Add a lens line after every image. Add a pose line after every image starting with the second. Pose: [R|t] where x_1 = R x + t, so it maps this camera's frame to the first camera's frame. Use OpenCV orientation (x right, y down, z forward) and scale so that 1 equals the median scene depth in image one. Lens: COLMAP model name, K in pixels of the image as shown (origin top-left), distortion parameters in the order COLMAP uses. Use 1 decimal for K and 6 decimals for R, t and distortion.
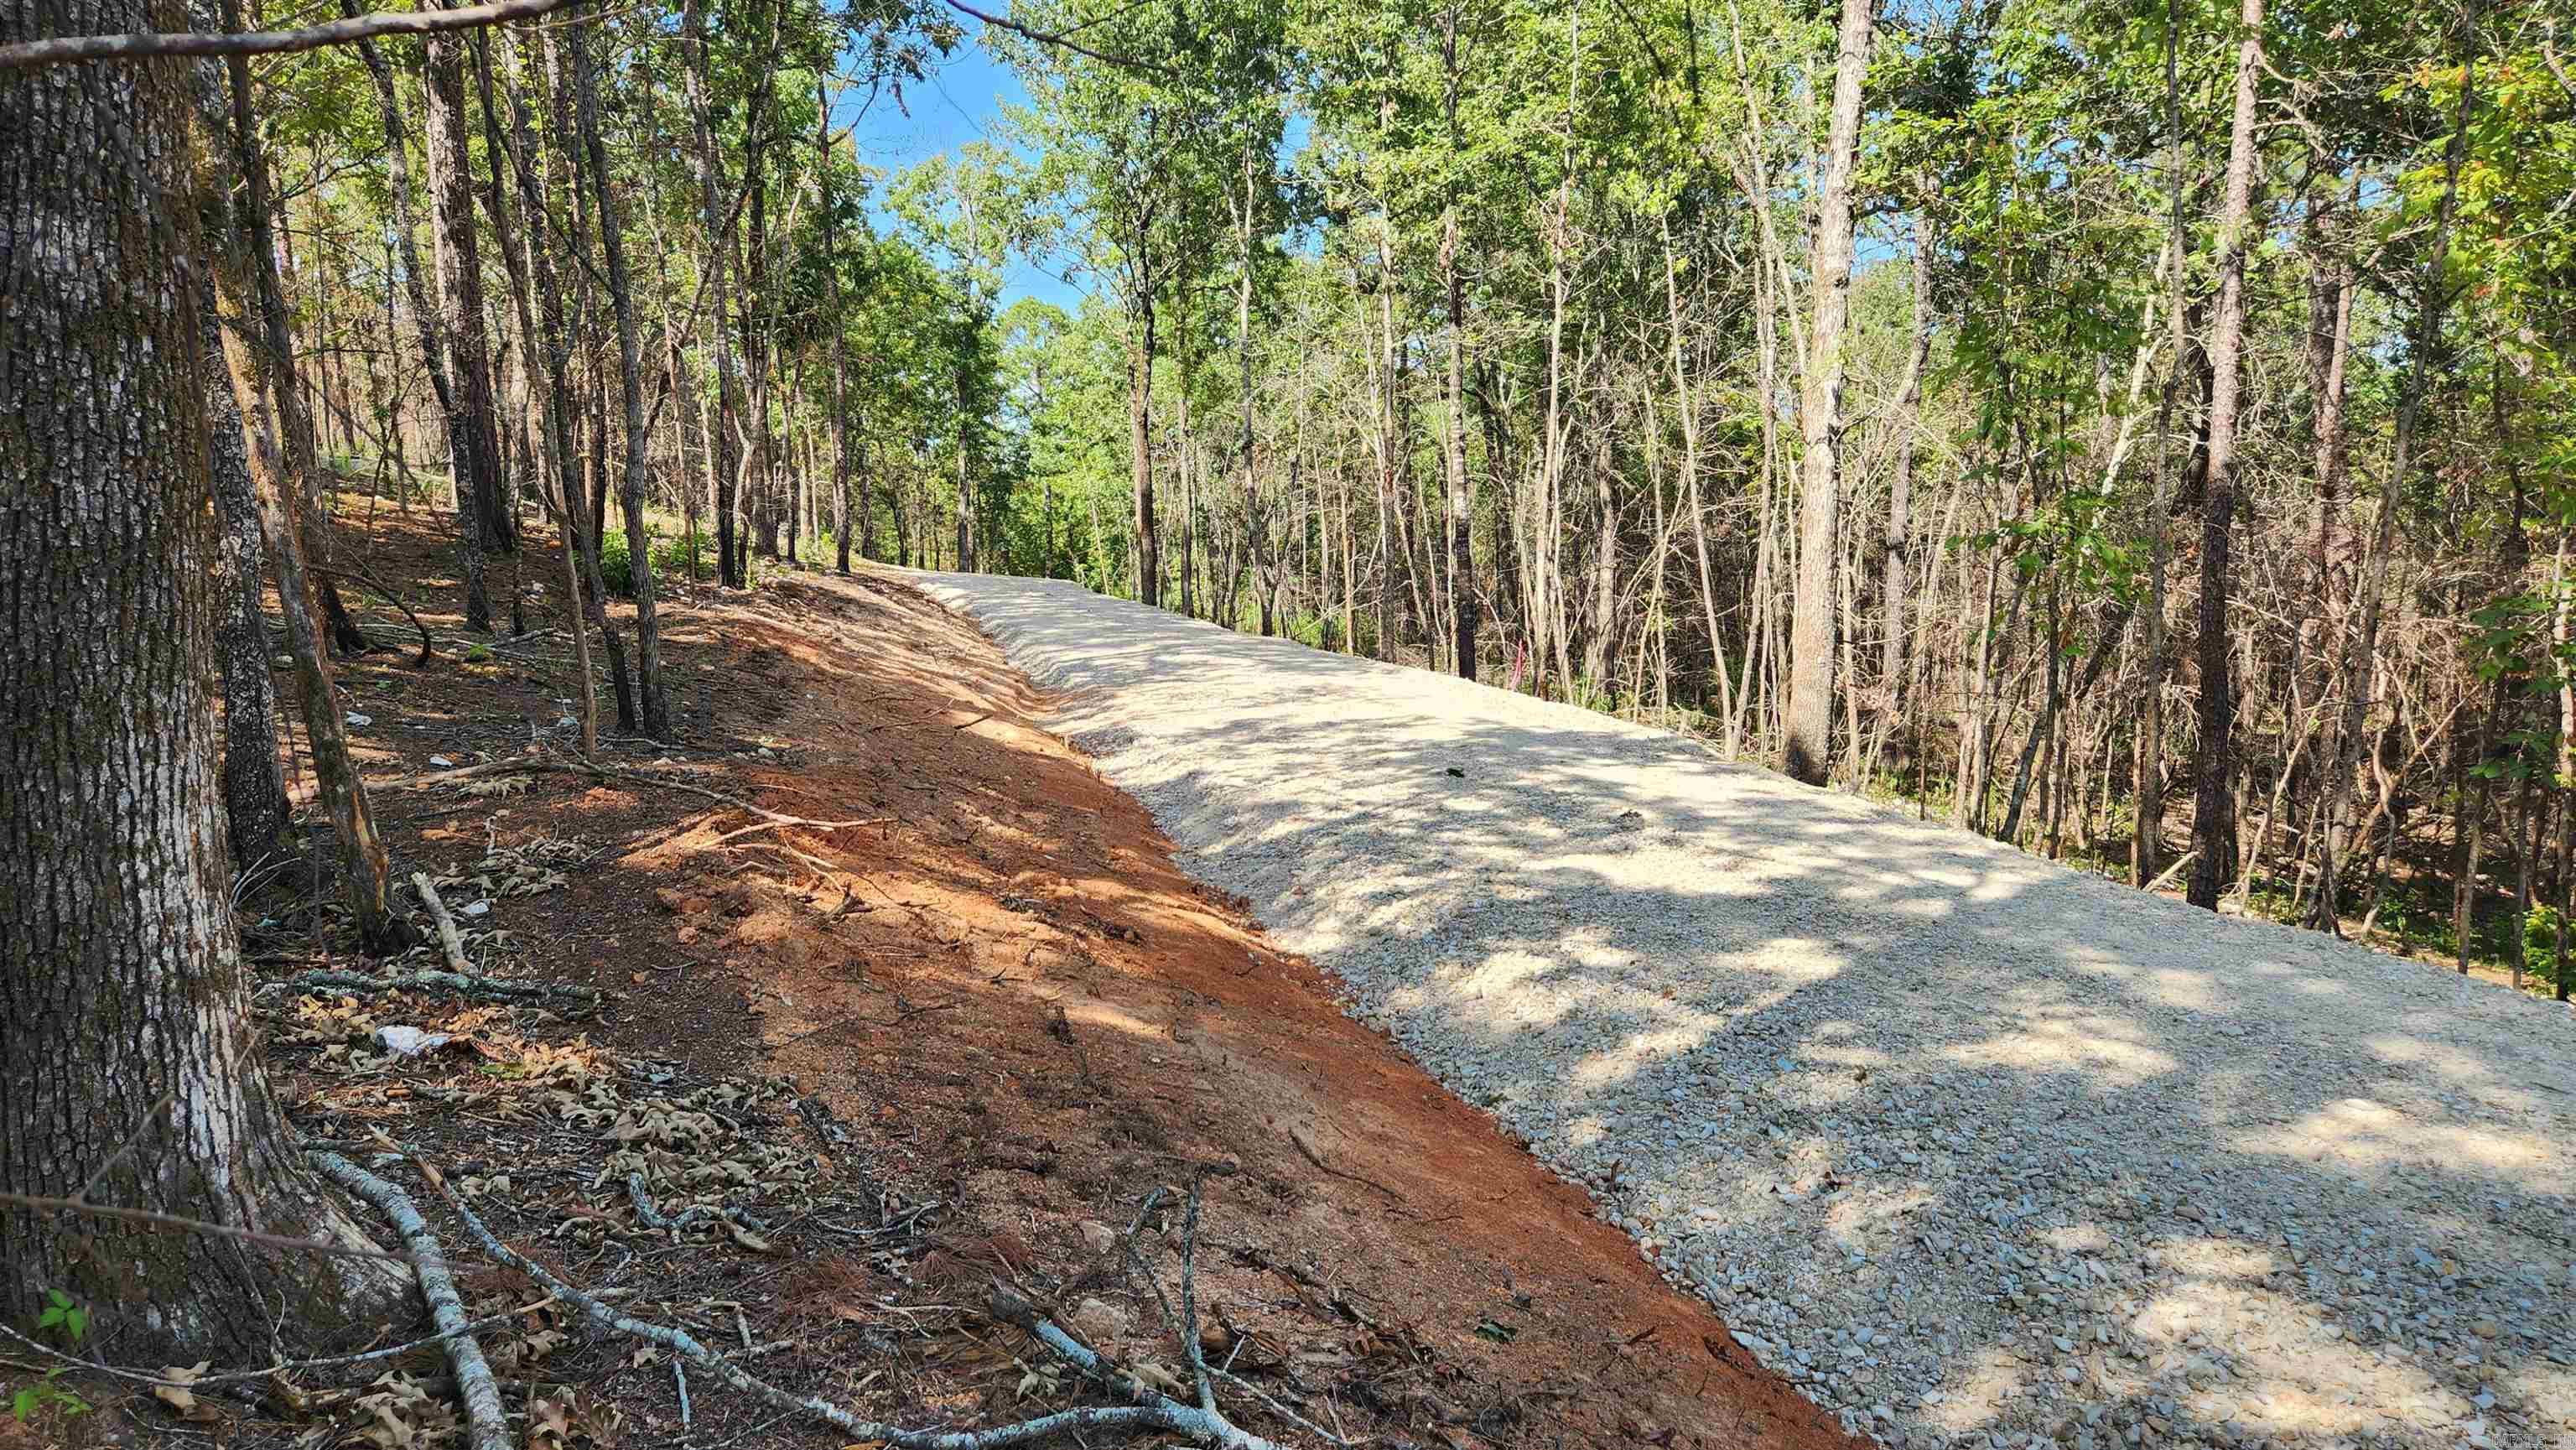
lens RADIAL K [[1685.2, 0, 1281.1], [0, 1685.2, 745.0], [0, 0, 1]] dist [0.050019, -0.050358]
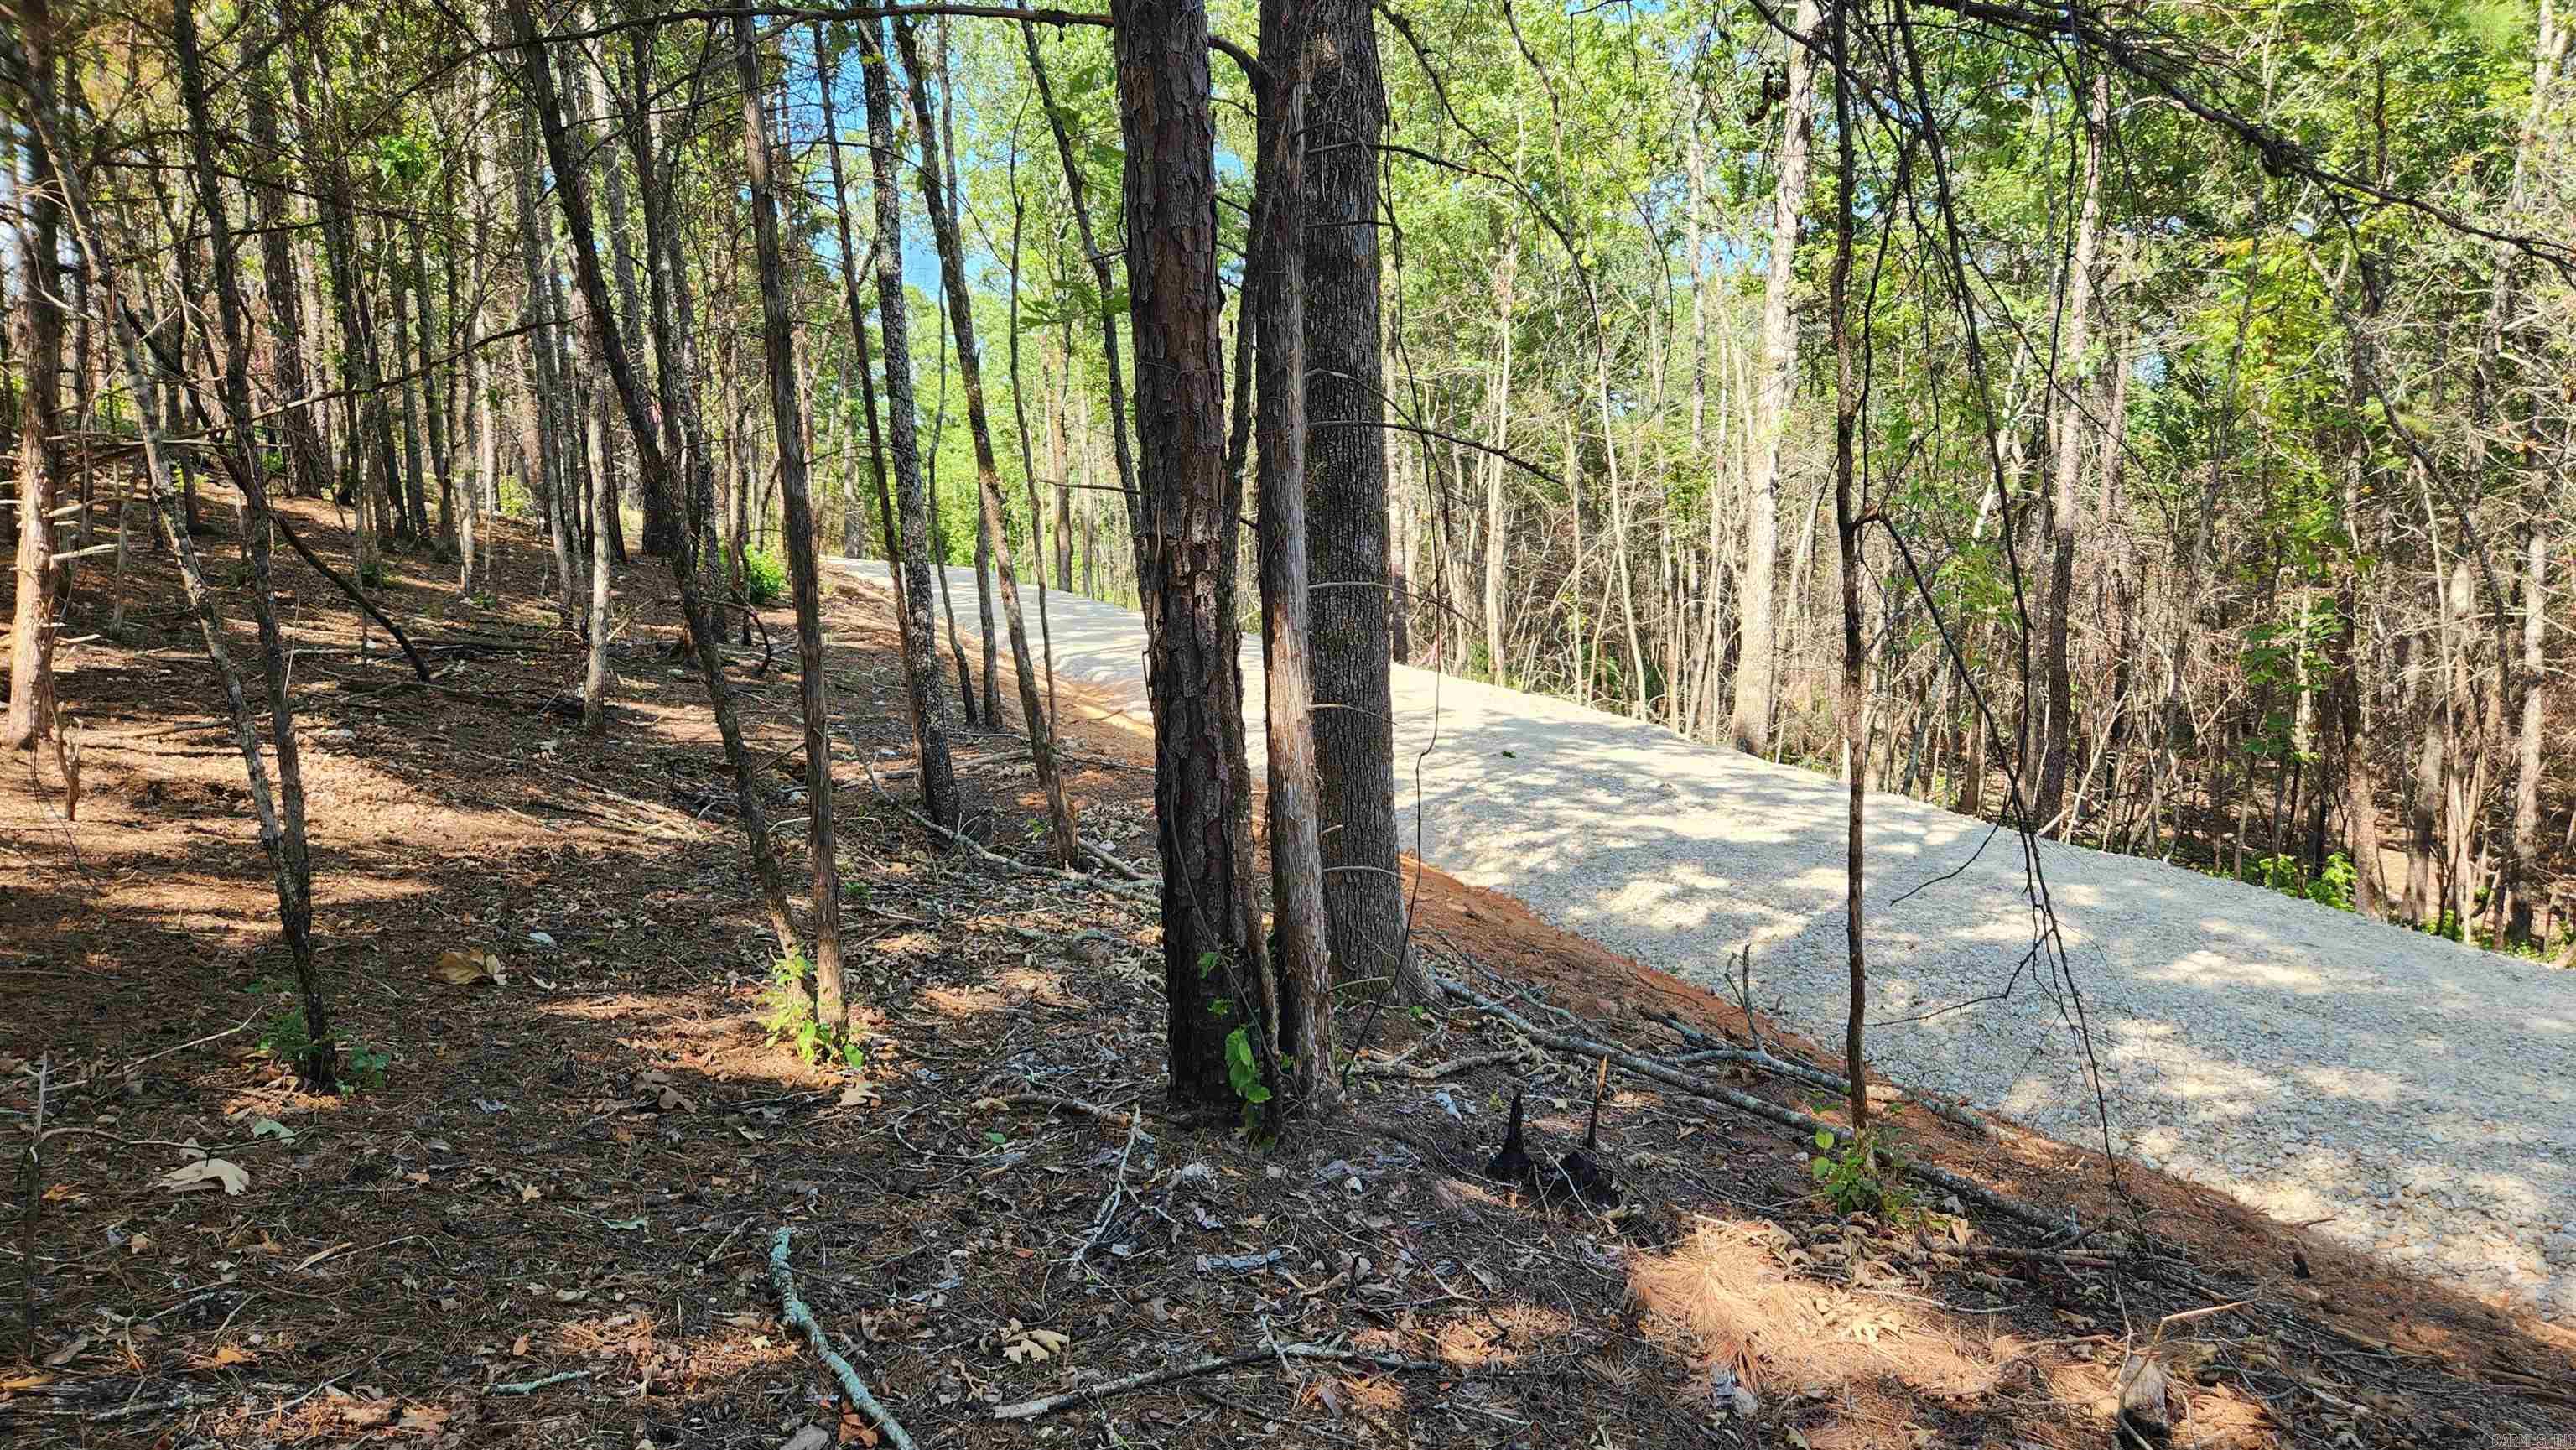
lens RADIAL K [[1715.0, 0, 1285.3], [0, 1715.0, 772.3], [0, 0, 1]] dist [0.053443, -0.054073]
pose [[0.992081, -0.005439, 0.125485, -0.322275], [0.001668, 0.999544, 0.030136, -0.014193], [-0.125592, -0.029688, 0.991638, -0.386719]]
